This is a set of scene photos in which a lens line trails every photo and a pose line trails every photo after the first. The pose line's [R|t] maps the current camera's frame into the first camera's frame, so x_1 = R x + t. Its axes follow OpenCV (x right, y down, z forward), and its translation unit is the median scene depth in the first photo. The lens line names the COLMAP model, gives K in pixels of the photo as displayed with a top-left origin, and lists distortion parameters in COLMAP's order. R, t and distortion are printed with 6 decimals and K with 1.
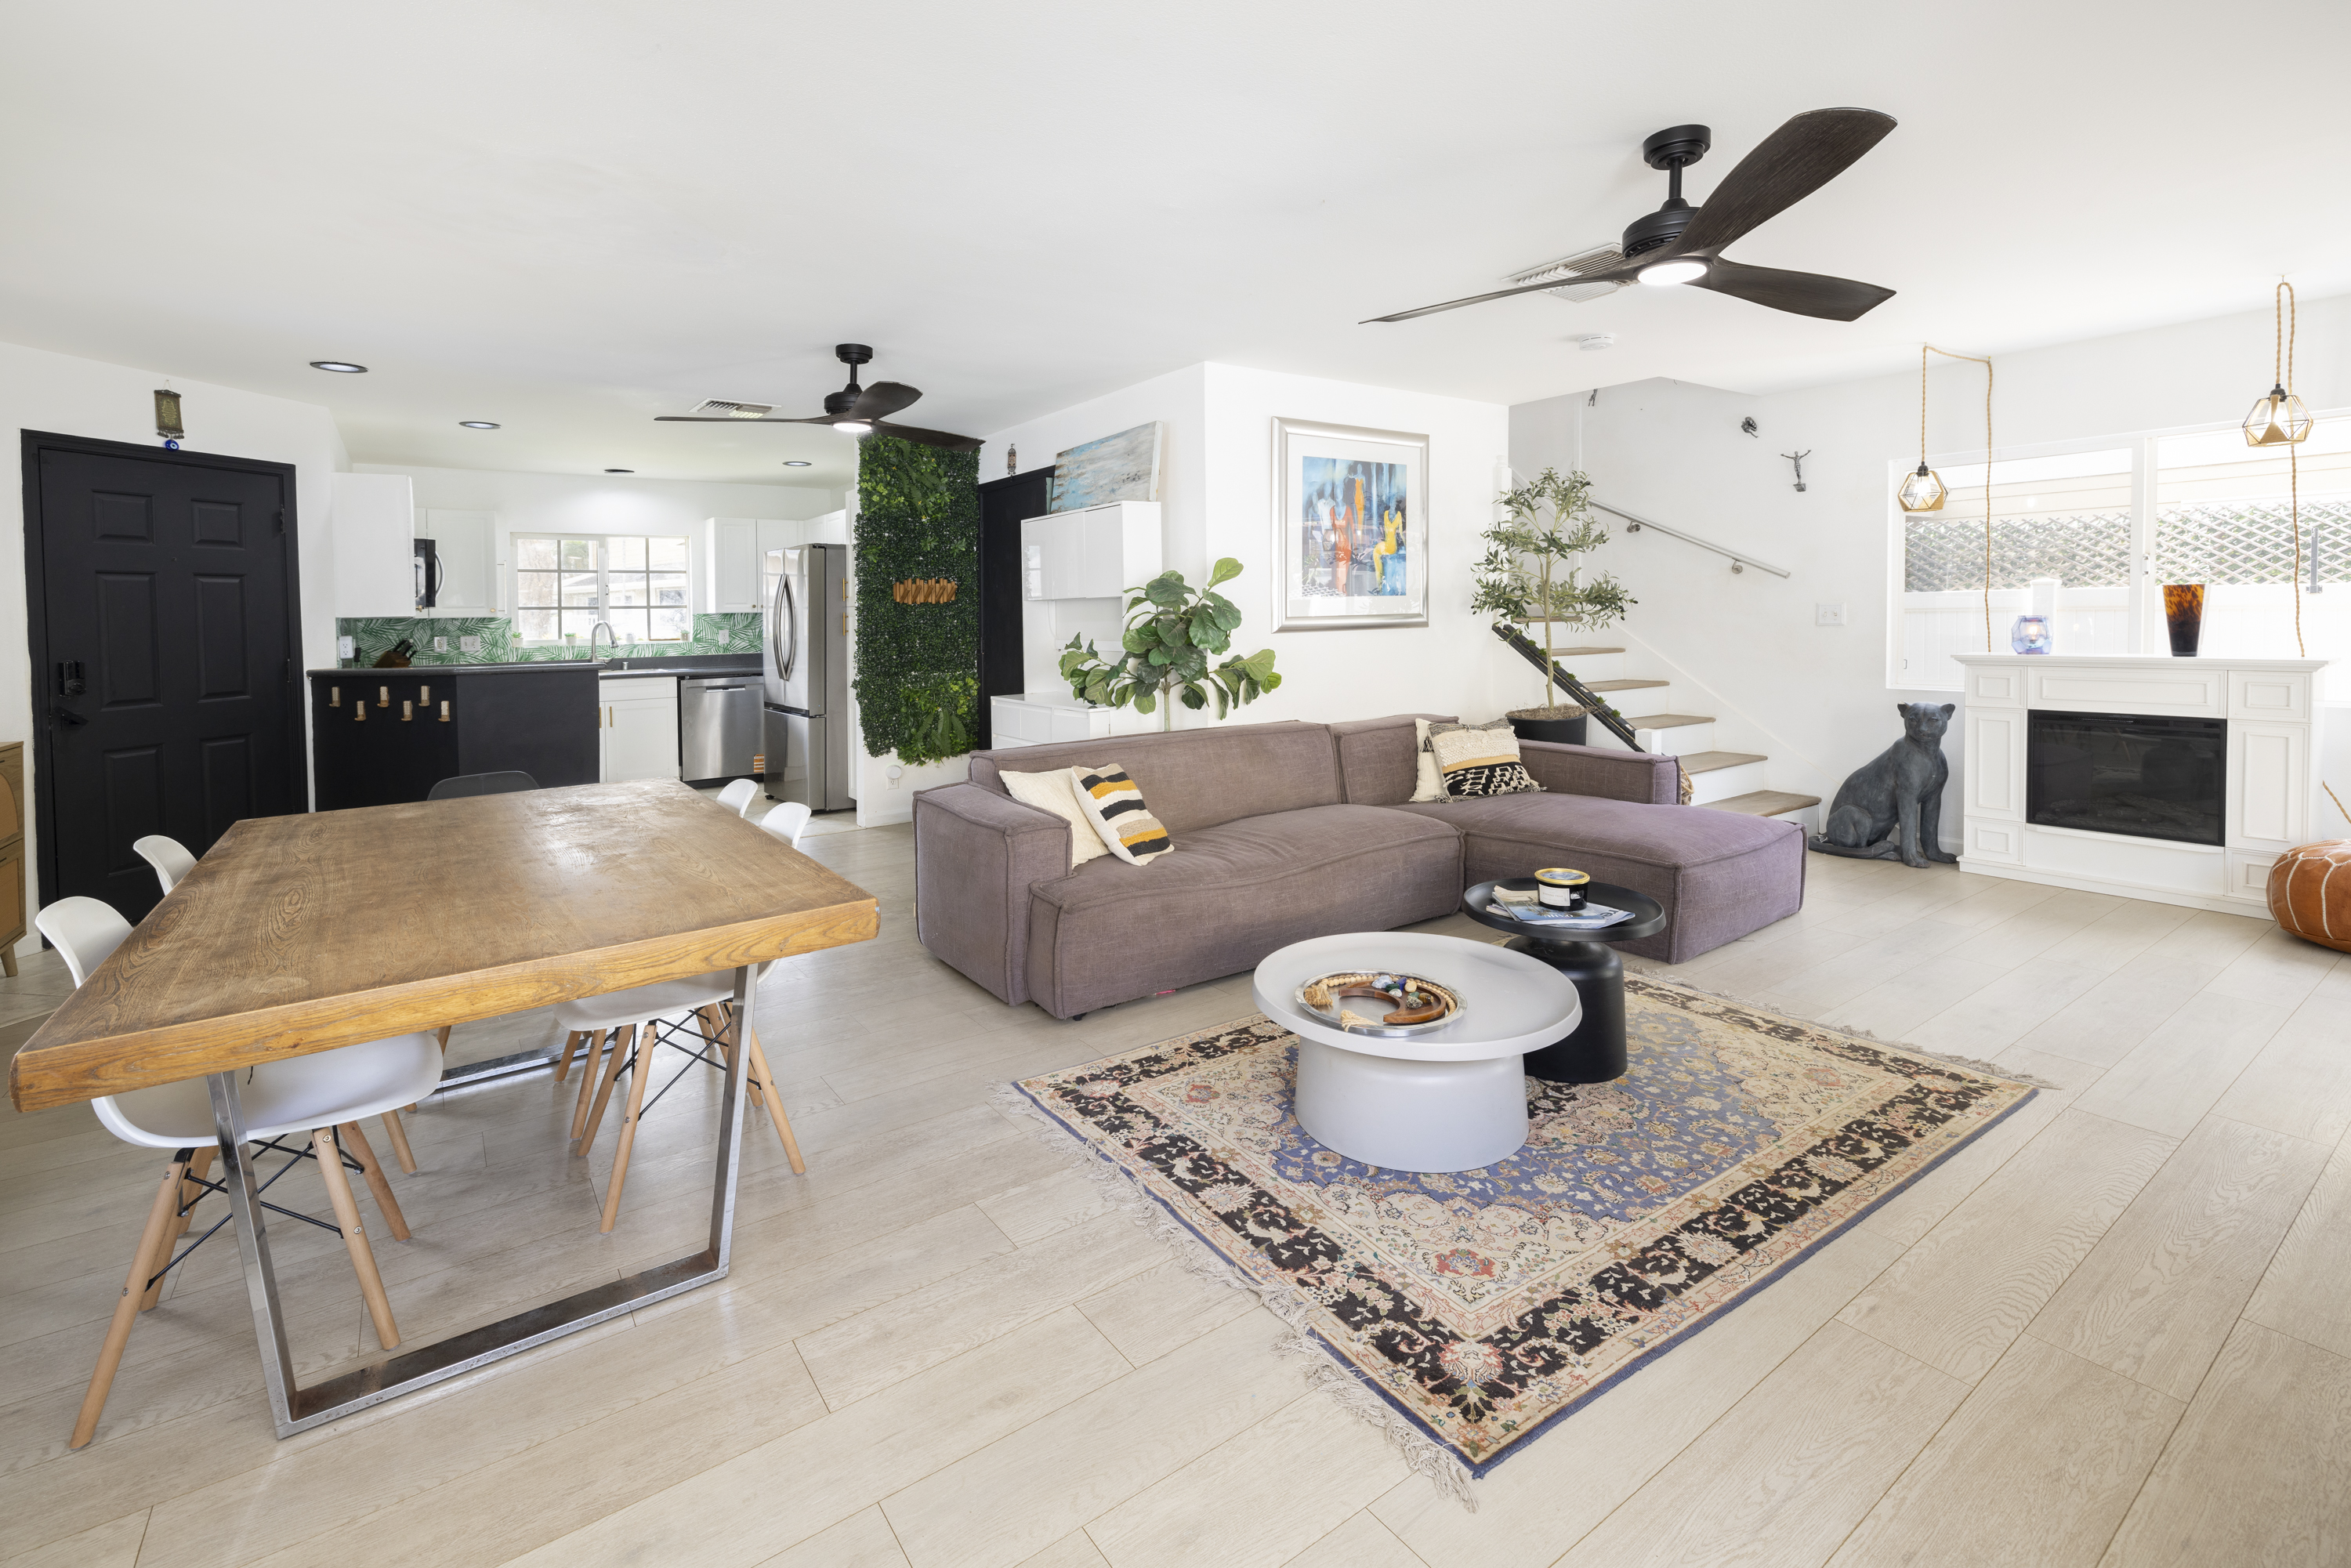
lens RADIAL K [[999.7, 0, 1319.0], [0, 999.7, 625.5], [0, 0, 1]] dist [0.001202, 0.001567]
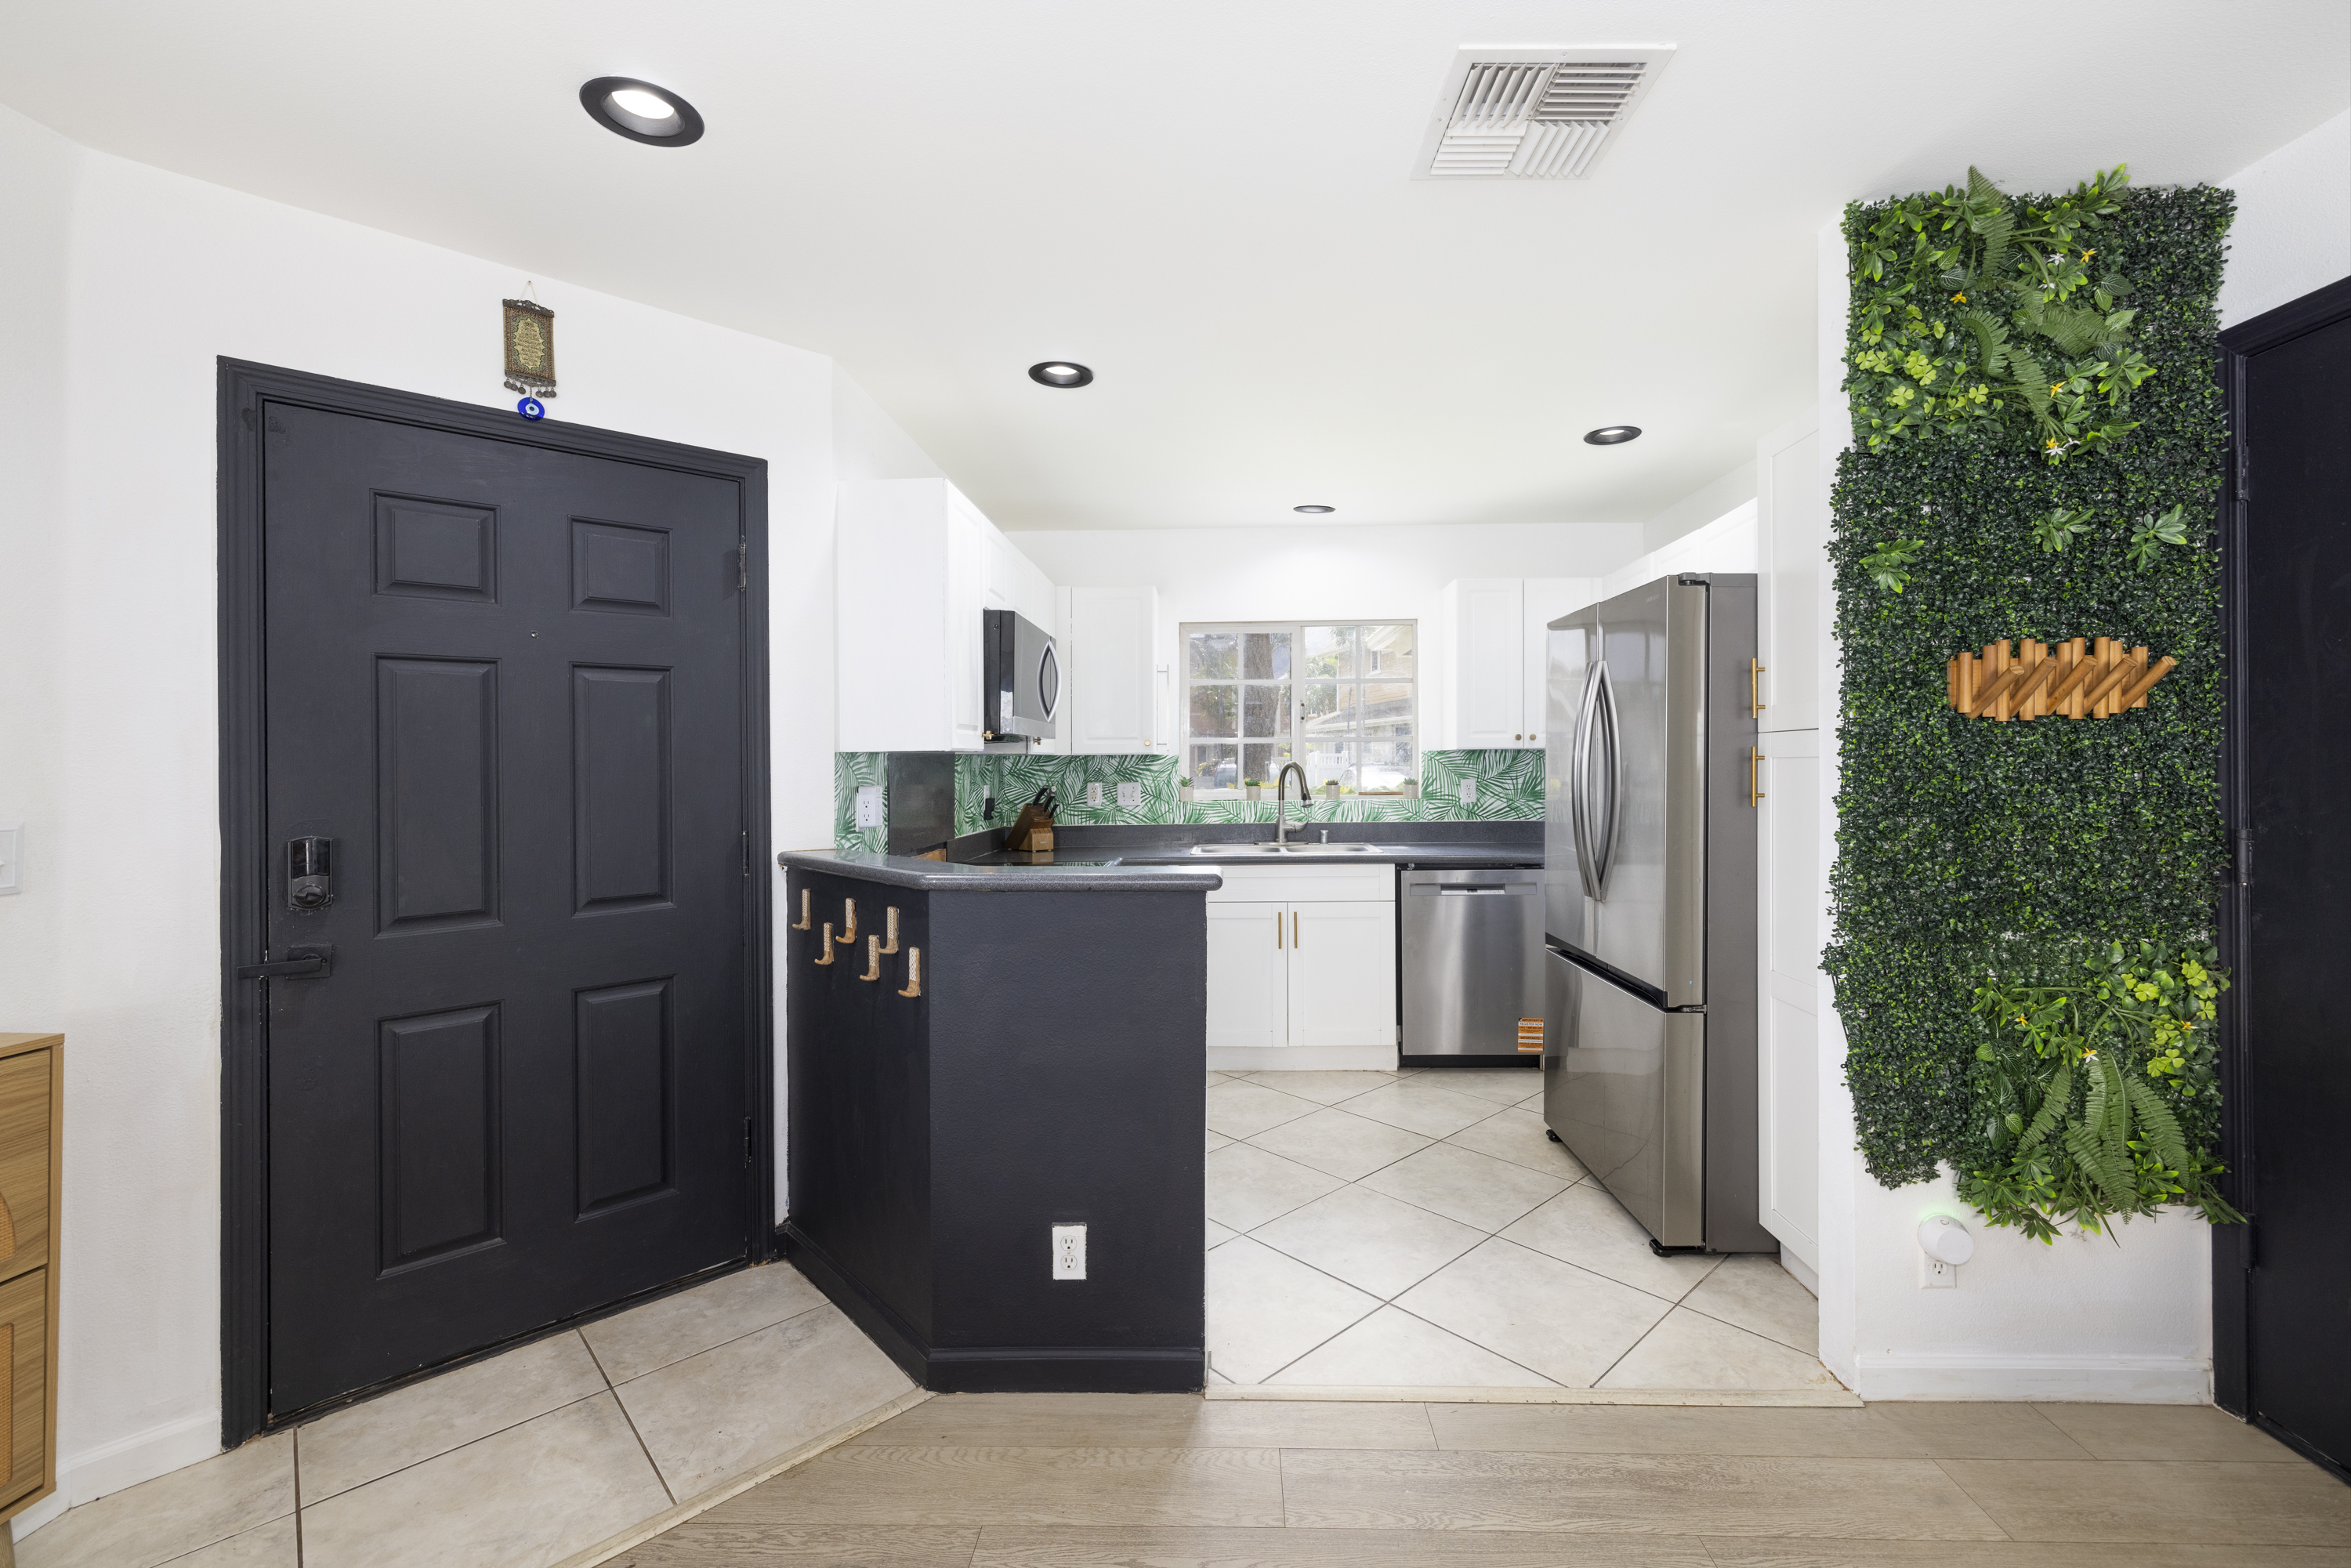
lens RADIAL K [[999.7, 0, 1229.6], [0, 999.7, 753.1], [0, 0, 1]] dist [0.001202, 0.001567]
pose [[0.727723, 0.004273, -0.685858, -0.368512], [-0.013812, 0.999869, -0.008426, -0.004635], [0.685732, 0.015605, 0.727687, 0.597608]]
